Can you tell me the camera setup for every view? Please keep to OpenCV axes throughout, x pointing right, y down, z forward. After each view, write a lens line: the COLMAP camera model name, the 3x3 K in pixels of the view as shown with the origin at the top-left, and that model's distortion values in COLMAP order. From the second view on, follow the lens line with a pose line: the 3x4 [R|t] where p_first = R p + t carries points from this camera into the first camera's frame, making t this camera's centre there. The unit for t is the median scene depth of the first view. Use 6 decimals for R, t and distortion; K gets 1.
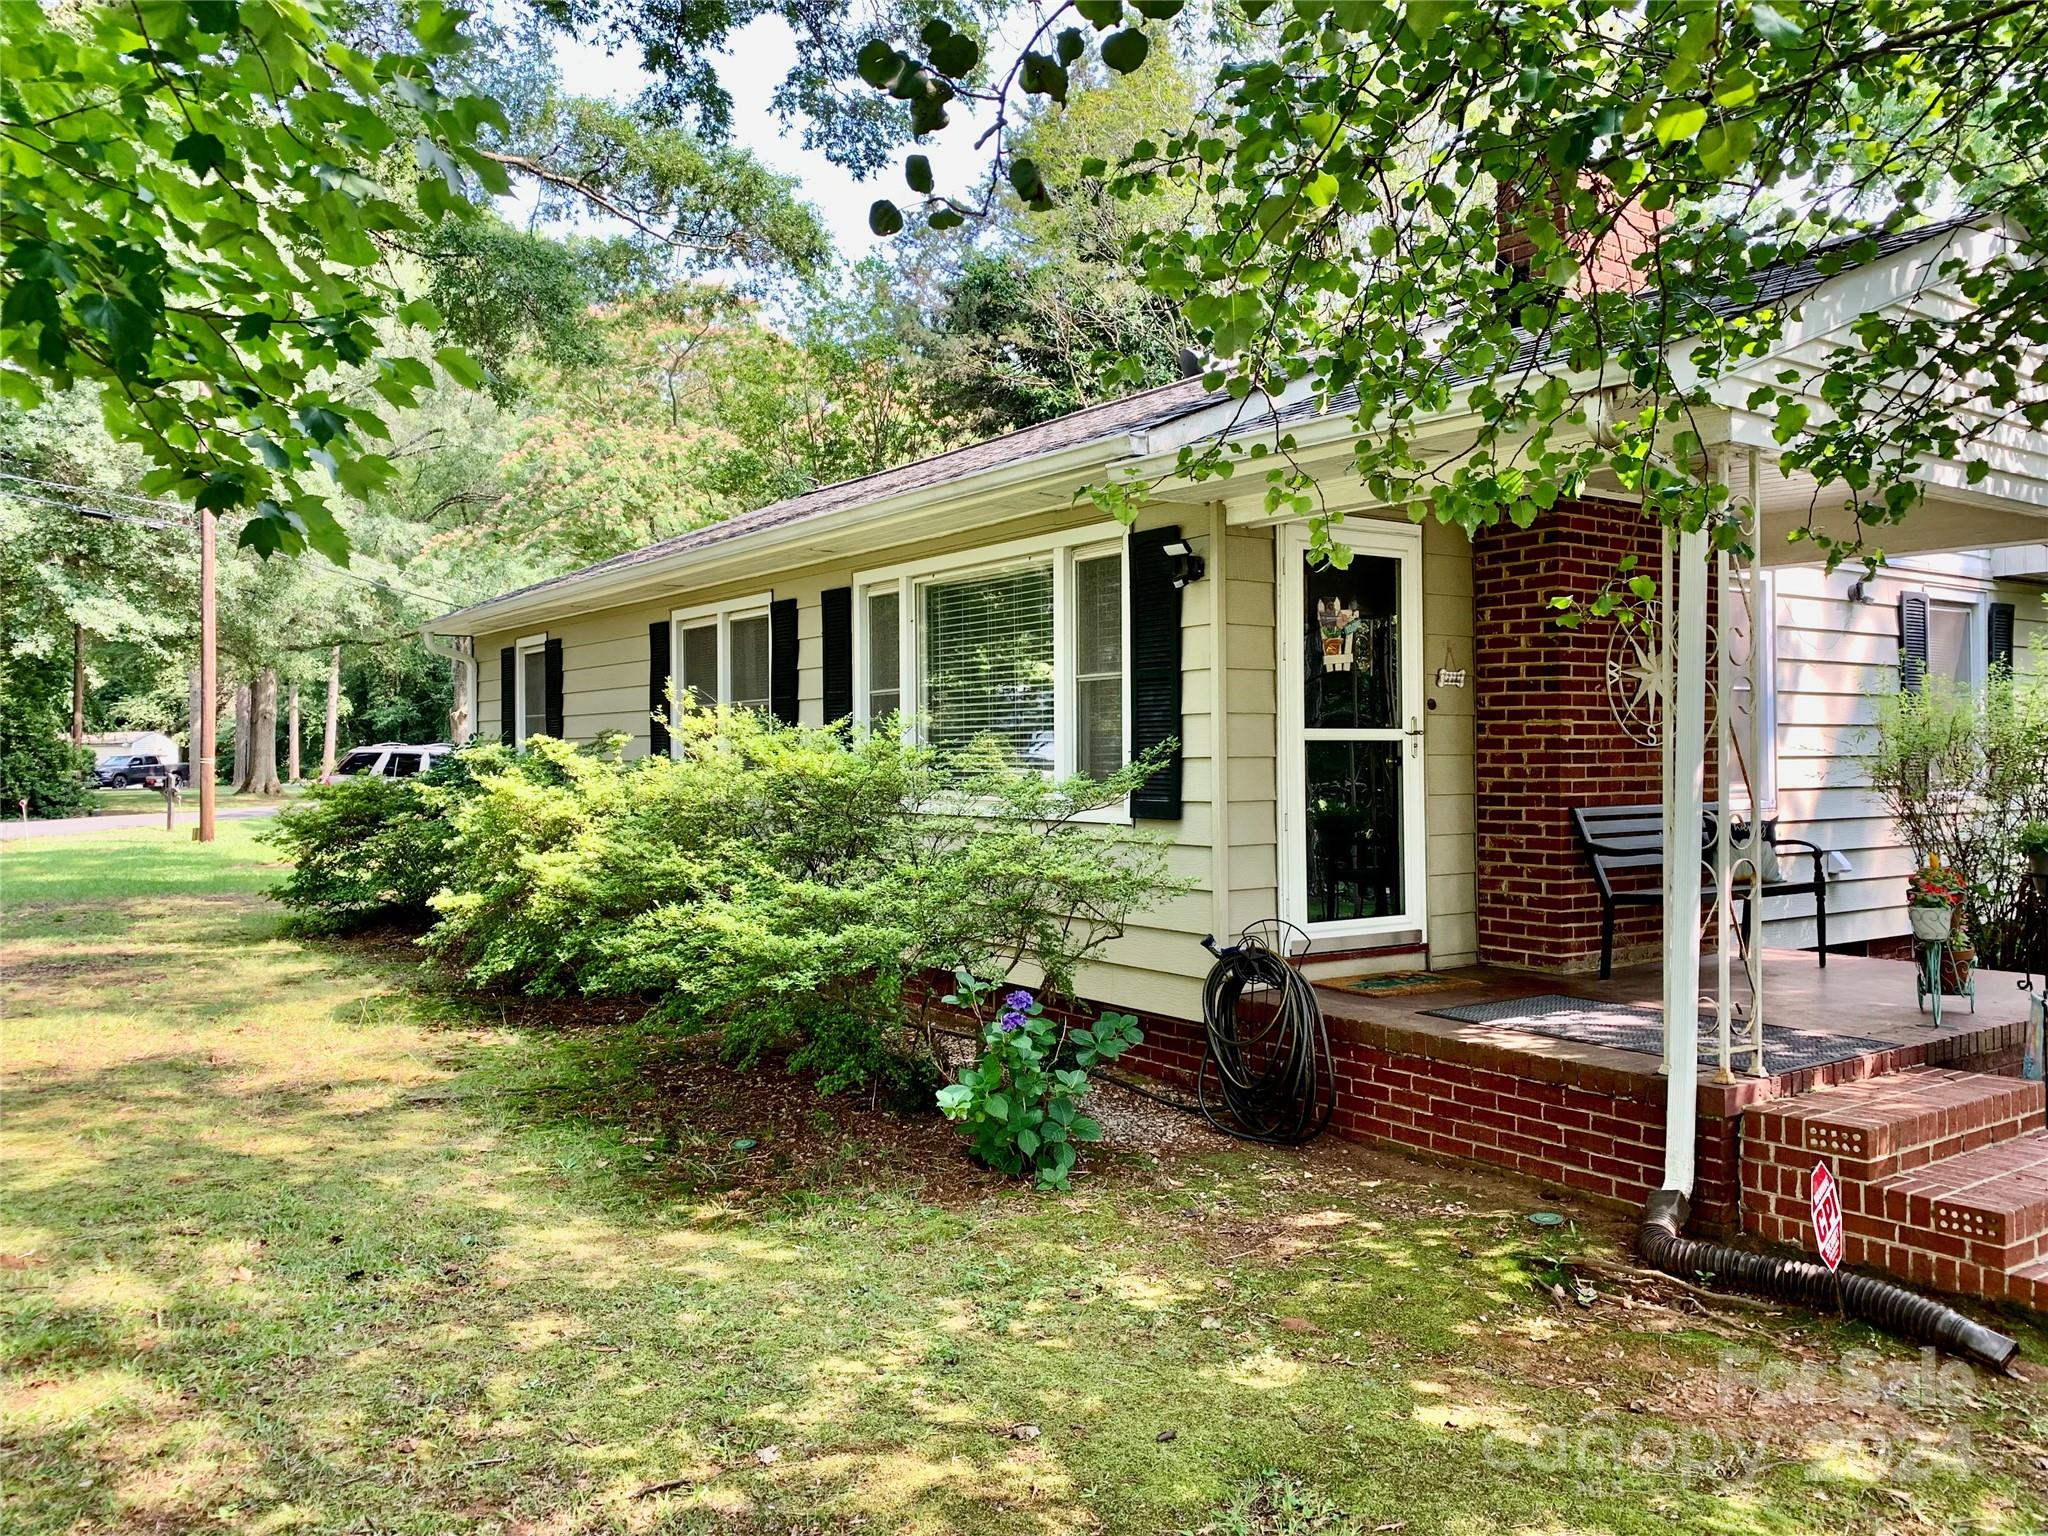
lens RADIAL K [[1559.8, 0, 1026.8], [0, 1559.8, 764.7], [0, 0, 1]] dist [-0.005944, 0.001281]
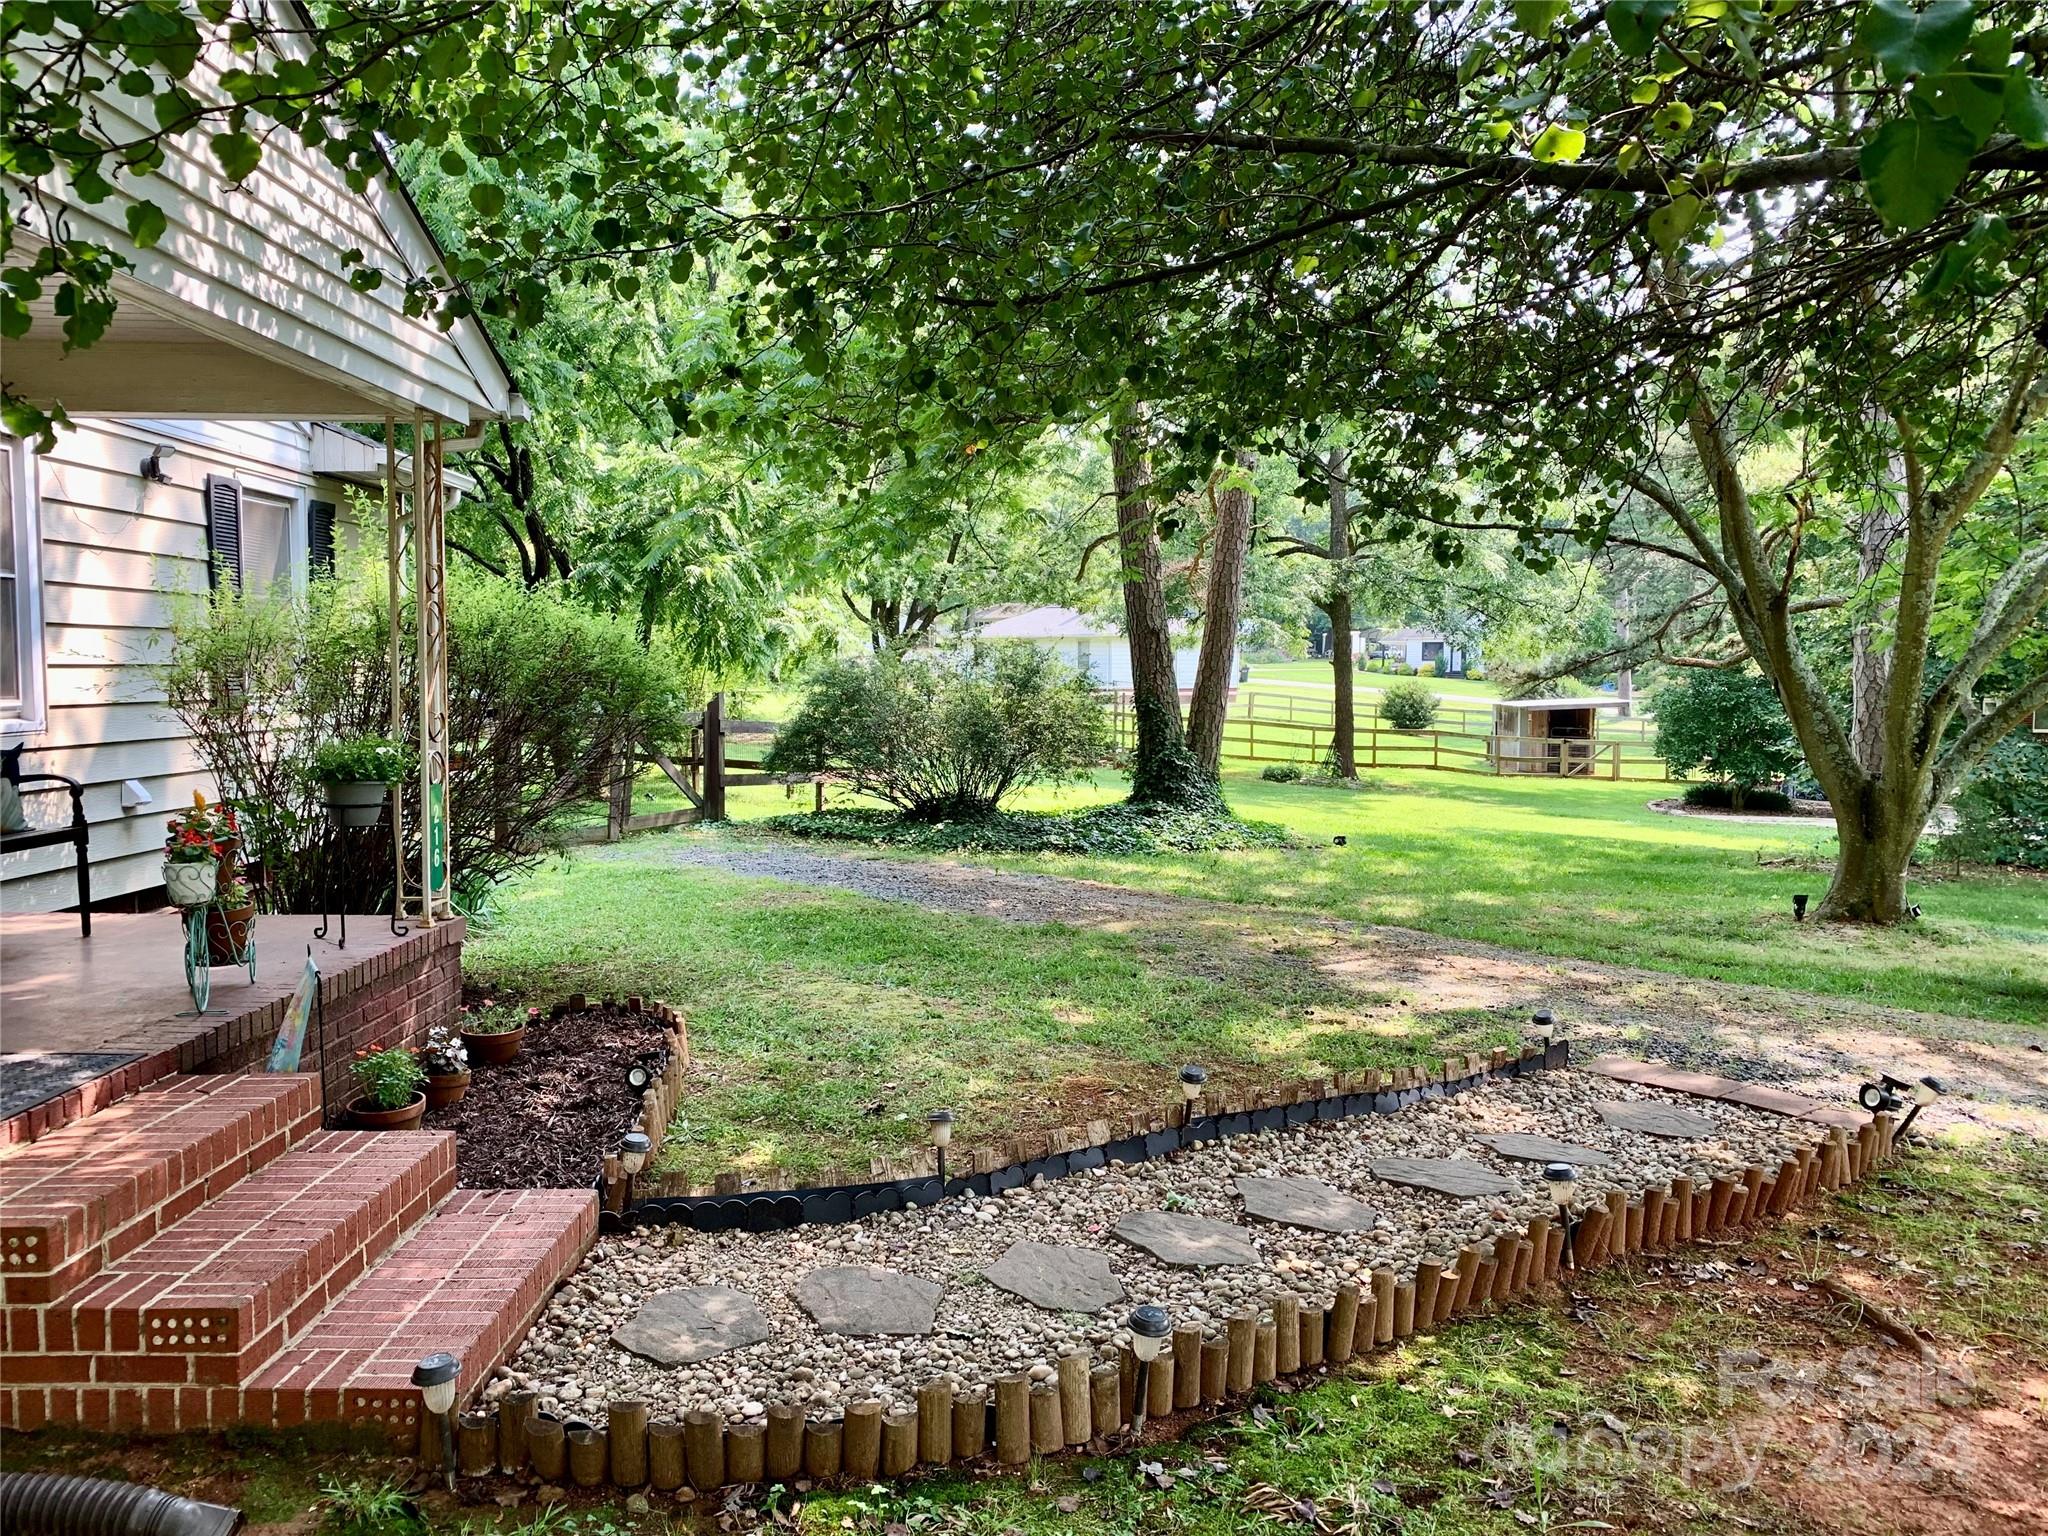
lens RADIAL K [[1559.8, 0, 1022.5], [0, 1559.8, 766.9], [0, 0, 1]] dist [-0.005944, 0.001281]
pose [[0.577076, -0.041971, 0.815611, 0.189119], [-0.008045, 0.998338, 0.057066, -0.003622], [-0.816651, -0.039493, 0.575779, 0.216294]]
